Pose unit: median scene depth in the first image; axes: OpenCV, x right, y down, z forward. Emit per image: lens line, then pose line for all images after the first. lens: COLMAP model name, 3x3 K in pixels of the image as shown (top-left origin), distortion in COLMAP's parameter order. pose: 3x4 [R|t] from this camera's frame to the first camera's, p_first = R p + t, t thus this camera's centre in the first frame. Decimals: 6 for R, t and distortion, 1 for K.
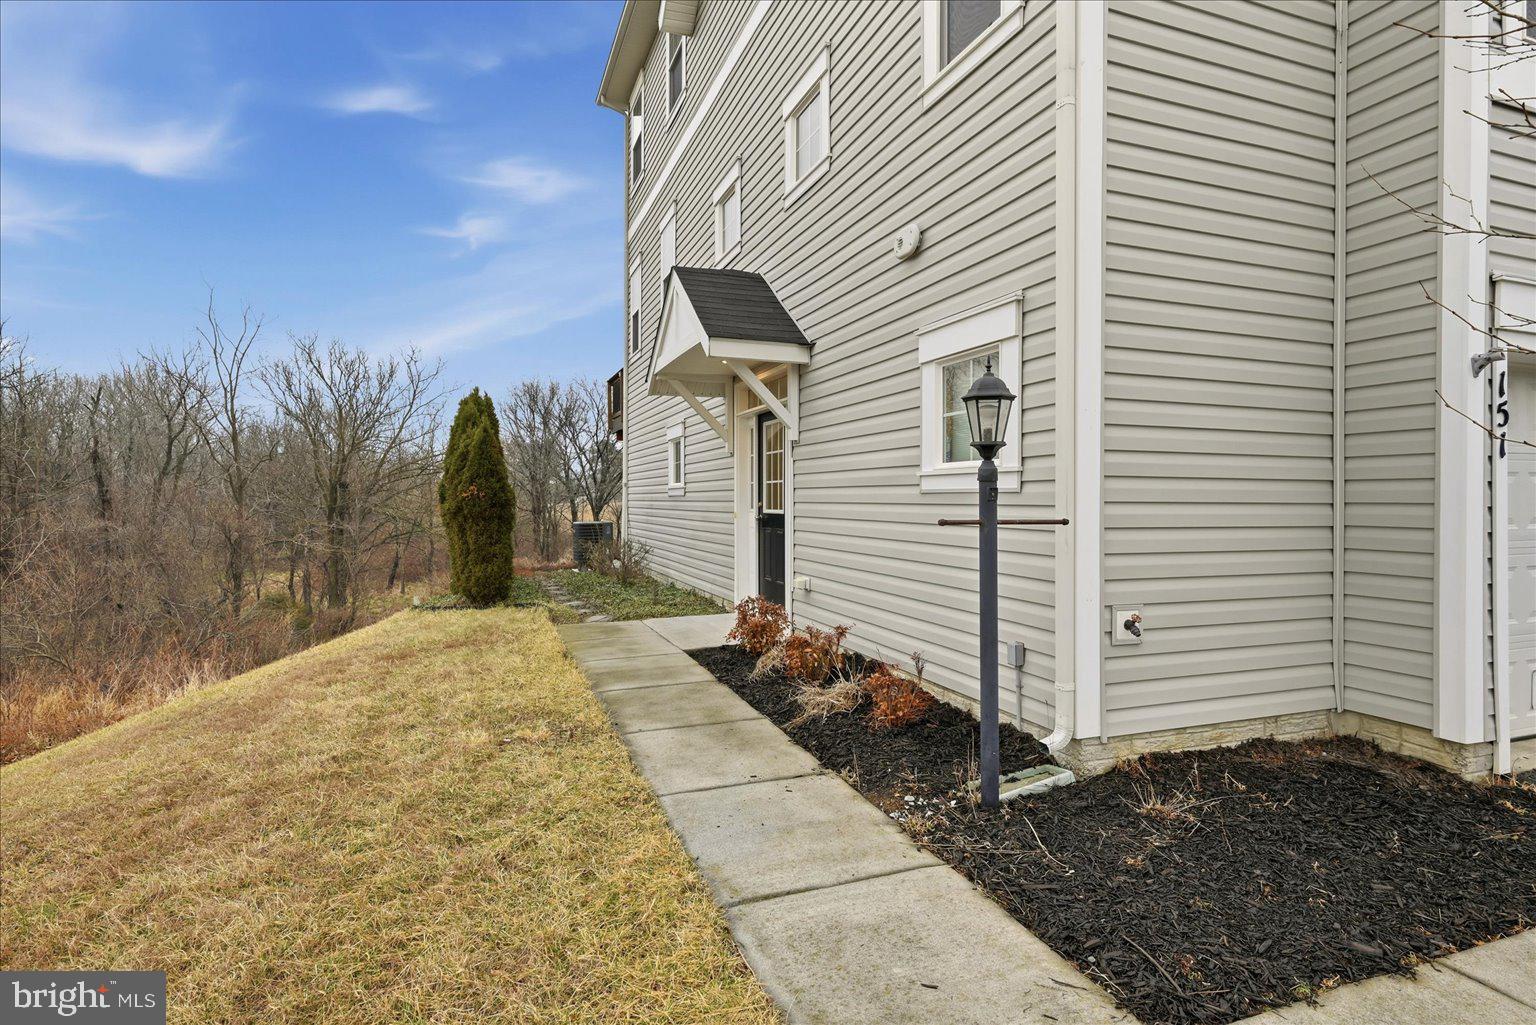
lens RADIAL K [[783.1, 0, 768.0], [0, 783.1, 512.5], [0, 0, 1]] dist [-0.000406, 0.000212]
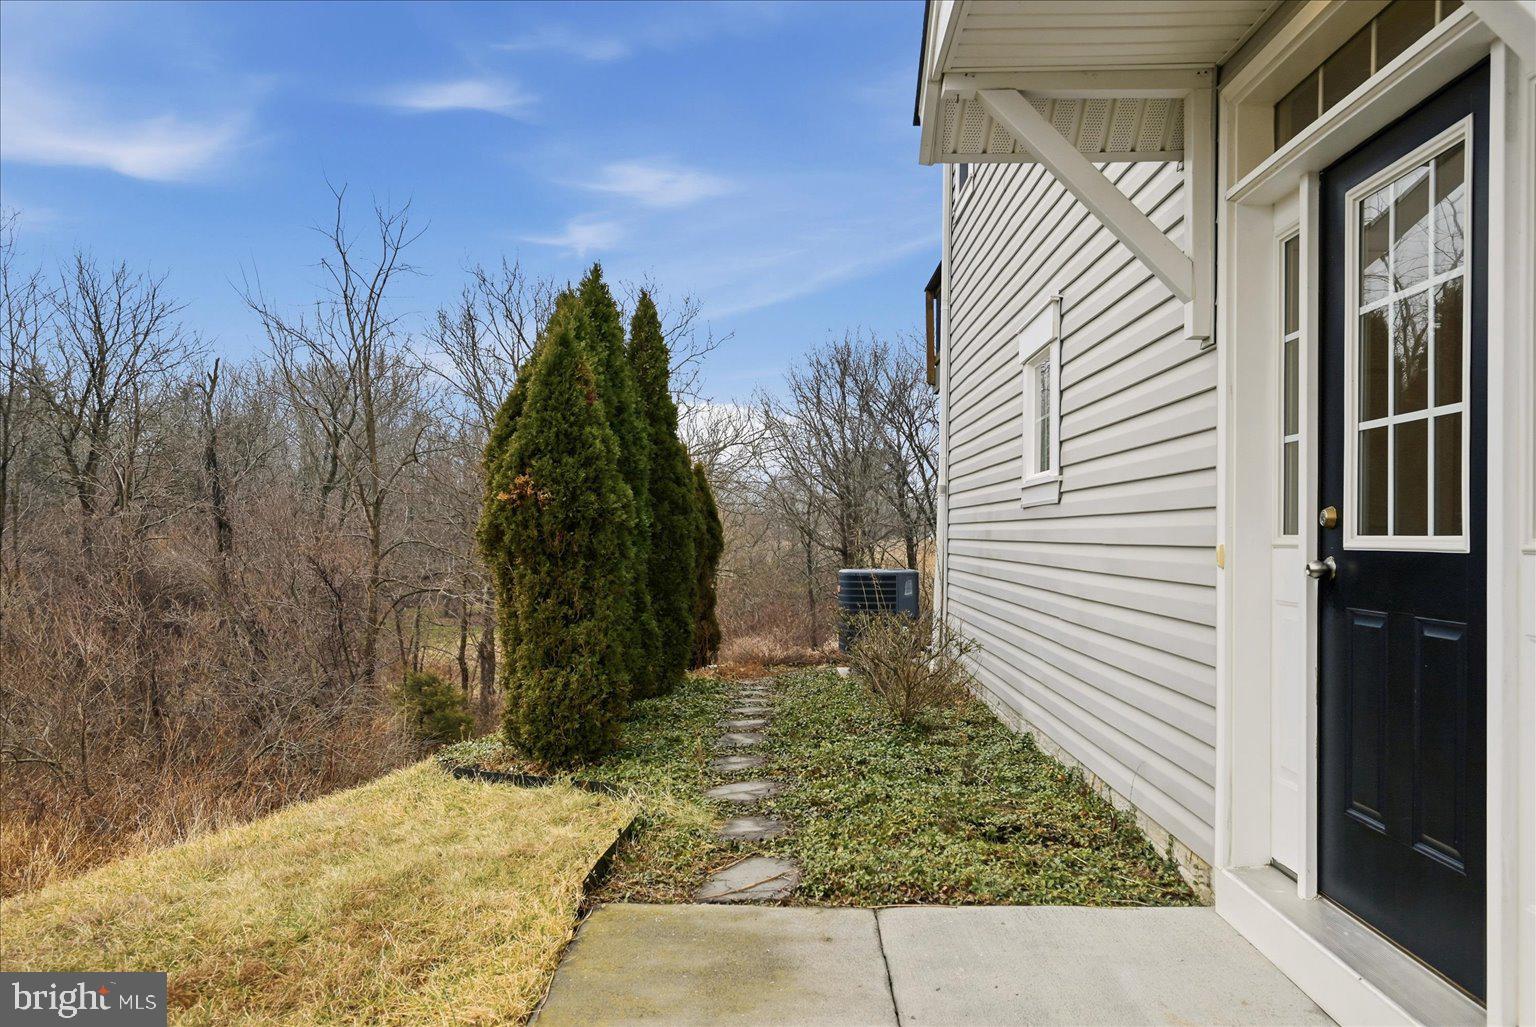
lens RADIAL K [[1189.6, 0, 768.0], [0, 1189.6, 513.5], [0, 0, 1]] dist [-0.004941, -0.000258]
pose [[0.928364, 0.004131, -0.371649, -0.028390], [-0.017454, 0.999320, -0.032493, 0.003546], [0.371262, 0.036652, 0.927804, 0.455129]]
